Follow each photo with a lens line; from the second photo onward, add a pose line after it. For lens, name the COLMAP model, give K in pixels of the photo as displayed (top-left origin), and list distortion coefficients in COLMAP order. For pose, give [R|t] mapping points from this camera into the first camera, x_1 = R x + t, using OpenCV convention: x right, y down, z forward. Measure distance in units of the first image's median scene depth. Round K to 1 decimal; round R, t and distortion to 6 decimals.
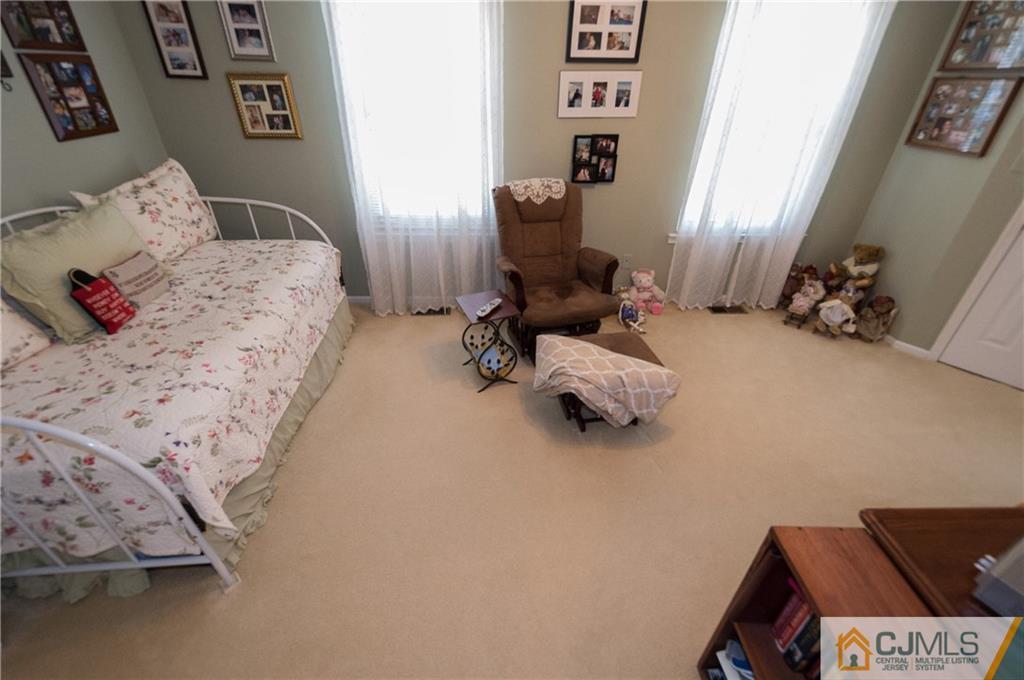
lens RADIAL K [[440.1, 0, 512.4], [0, 440.1, 340.3], [0, 0, 1]] dist [0.014116, -0.000988]
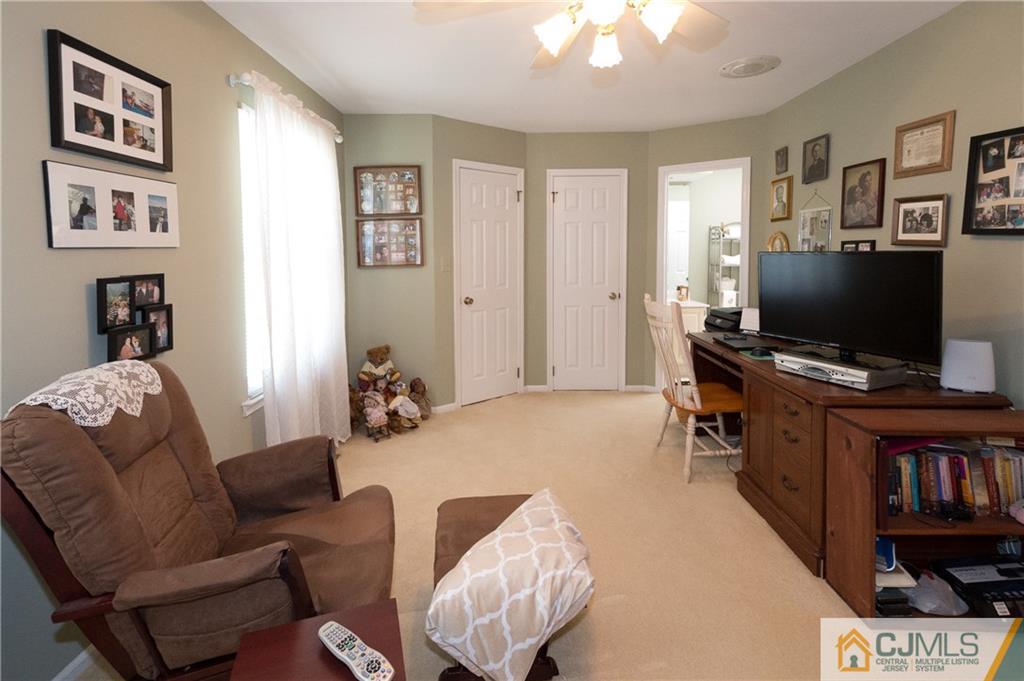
lens RADIAL K [[456.7, 0, 500.8], [0, 456.7, 281.6], [0, 0, 1]] dist [-0.000111, -0.002438]
pose [[0.073578, -0.078088, 0.994228, -0.343556], [0.537384, 0.842923, 0.026435, -0.242519], [-0.840122, 0.532337, 0.103984, 0.591137]]
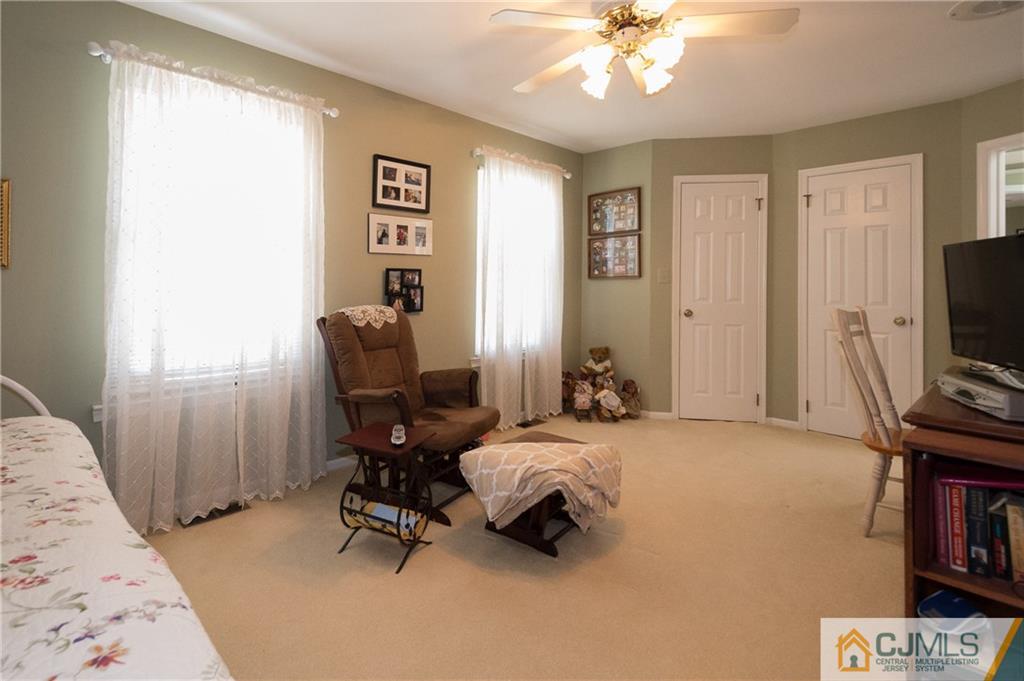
lens RADIAL K [[477.1, 0, 468.5], [0, 477.1, 280.0], [0, 0, 1]] dist [0.001206, -0.001098]
pose [[0.773014, -0.001678, 0.634387, -0.417860], [0.338948, 0.846391, -0.410776, 0.070249], [-0.536250, 0.532560, 0.654840, 0.208607]]
